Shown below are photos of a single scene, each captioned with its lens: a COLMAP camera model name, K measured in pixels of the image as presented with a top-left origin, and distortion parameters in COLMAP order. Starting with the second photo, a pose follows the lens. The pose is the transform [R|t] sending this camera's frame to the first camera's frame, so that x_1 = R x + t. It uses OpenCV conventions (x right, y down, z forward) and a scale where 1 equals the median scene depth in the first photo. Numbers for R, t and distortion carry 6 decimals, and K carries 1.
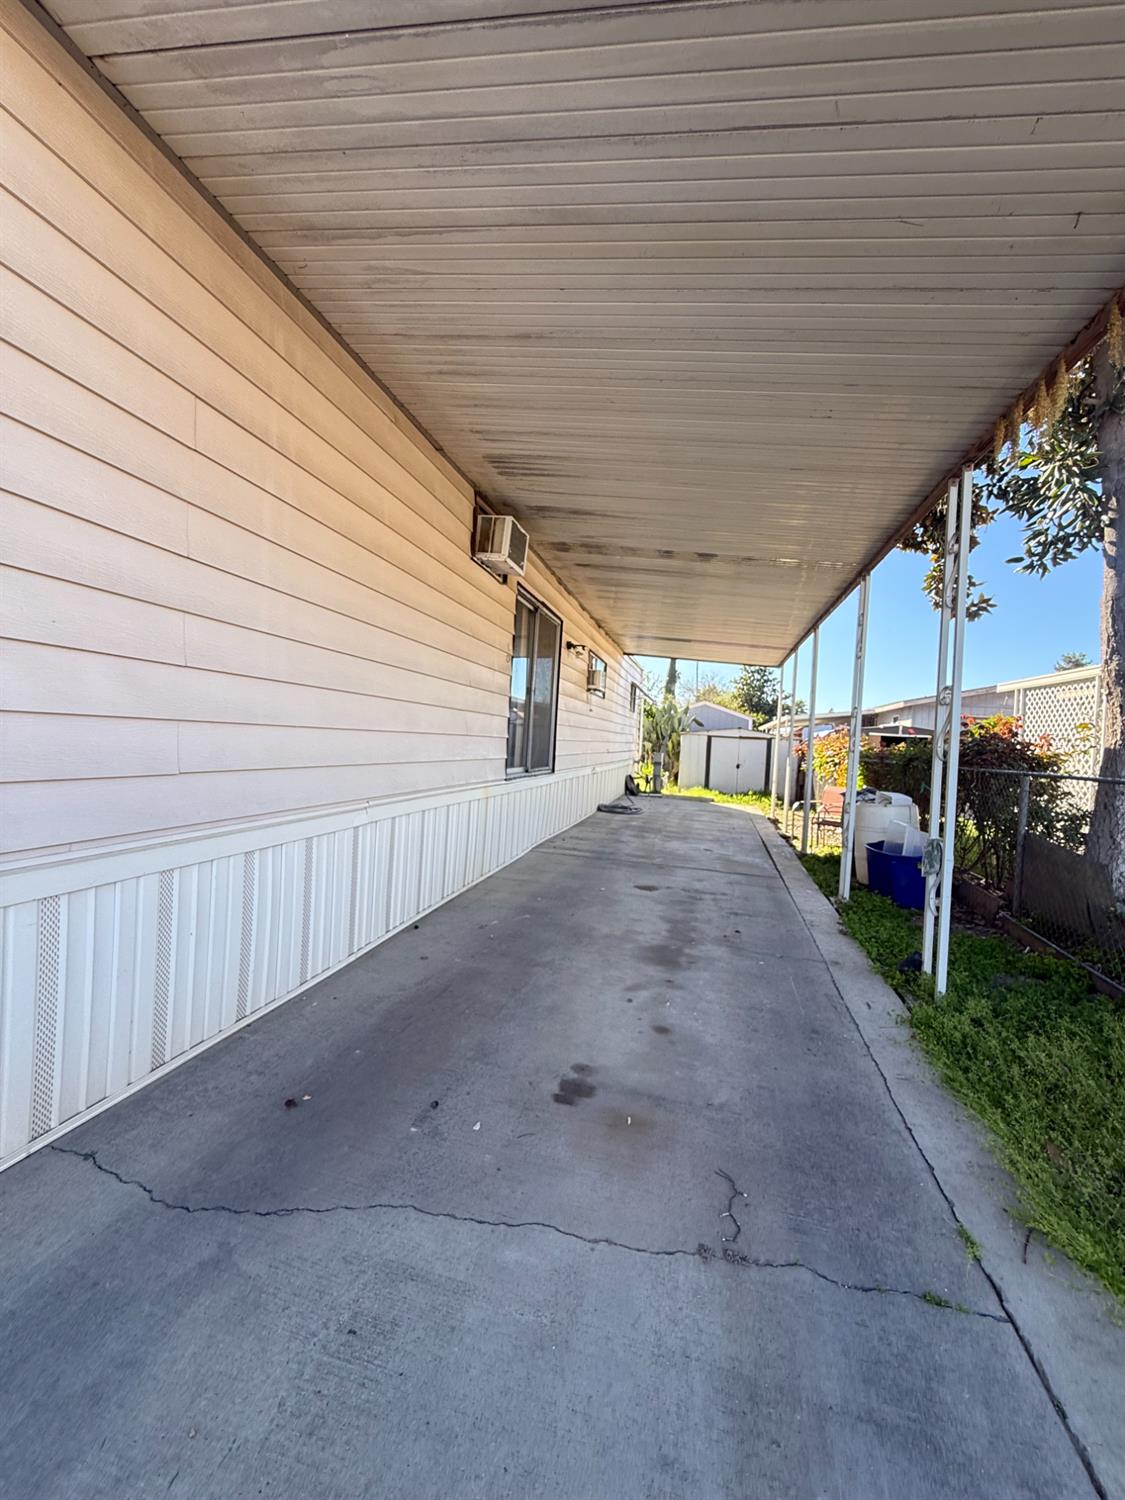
lens RADIAL K [[599.9, 0, 564.6], [0, 599.9, 743.5], [0, 0, 1]] dist [0.001004, 0.000550]
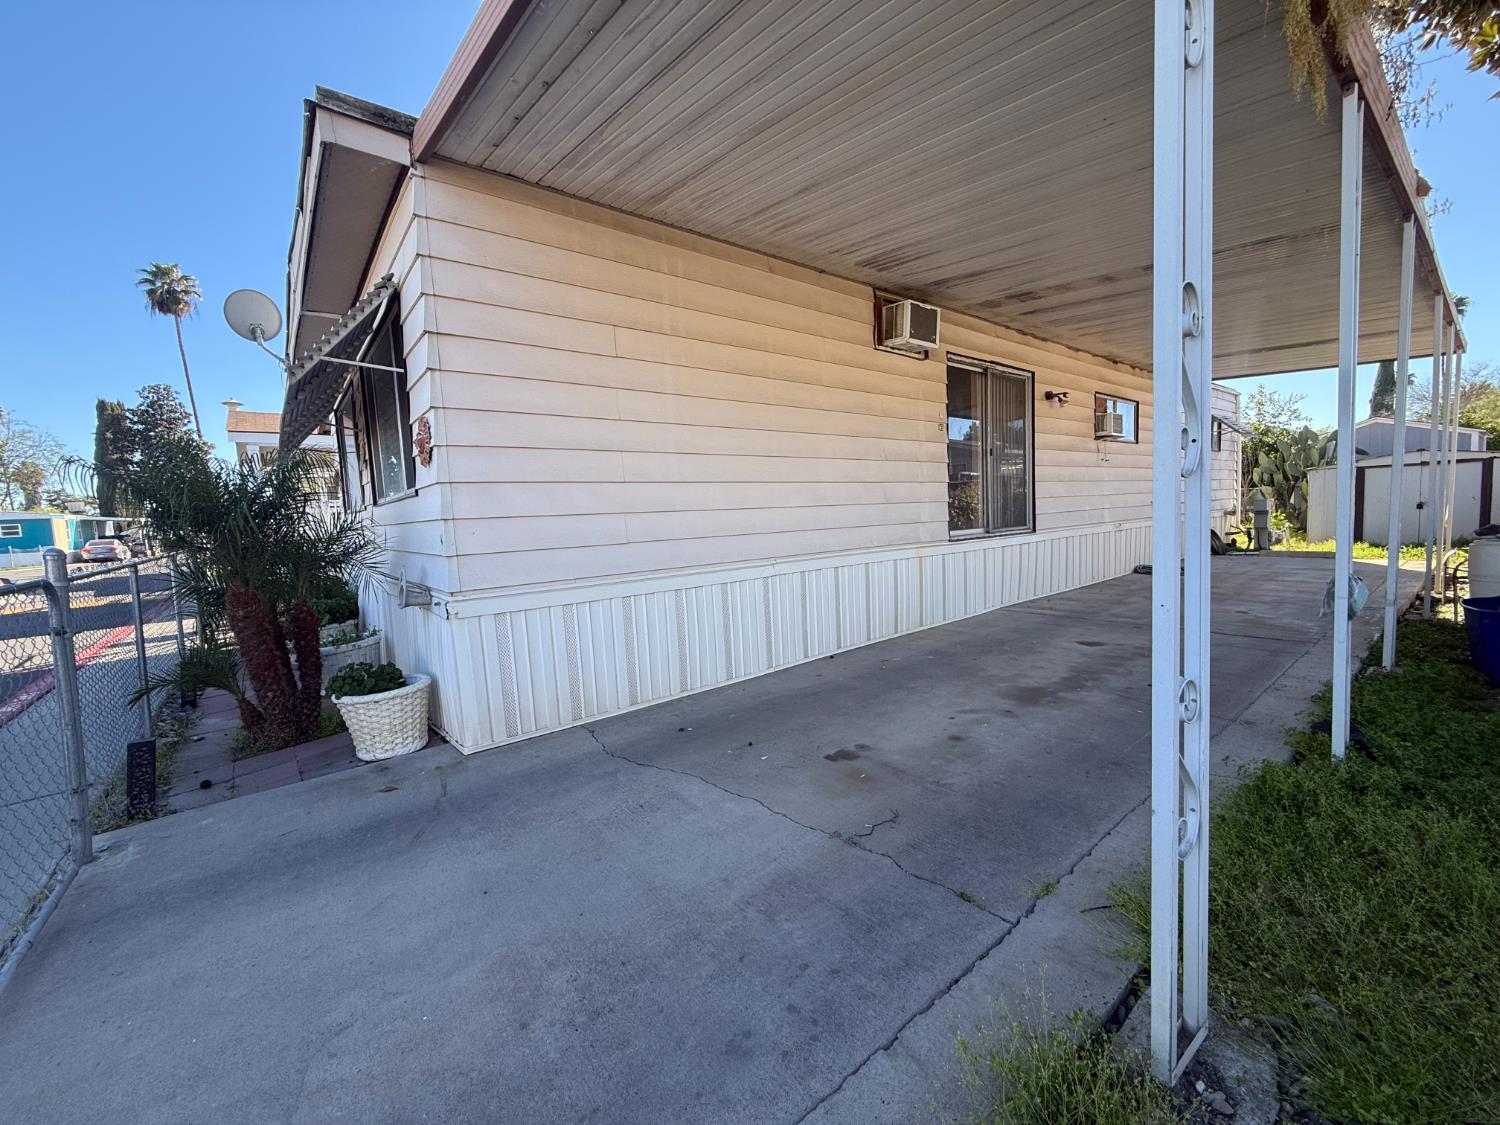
lens RADIAL K [[599.9, 0, 745.5], [0, 599.9, 560.2], [0, 0, 1]] dist [0.001004, 0.000550]
pose [[0.784918, -0.043838, -0.618047, 0.335590], [0.084429, 0.995757, 0.036596, 0.030606], [0.613820, -0.080906, 0.785289, -0.084734]]
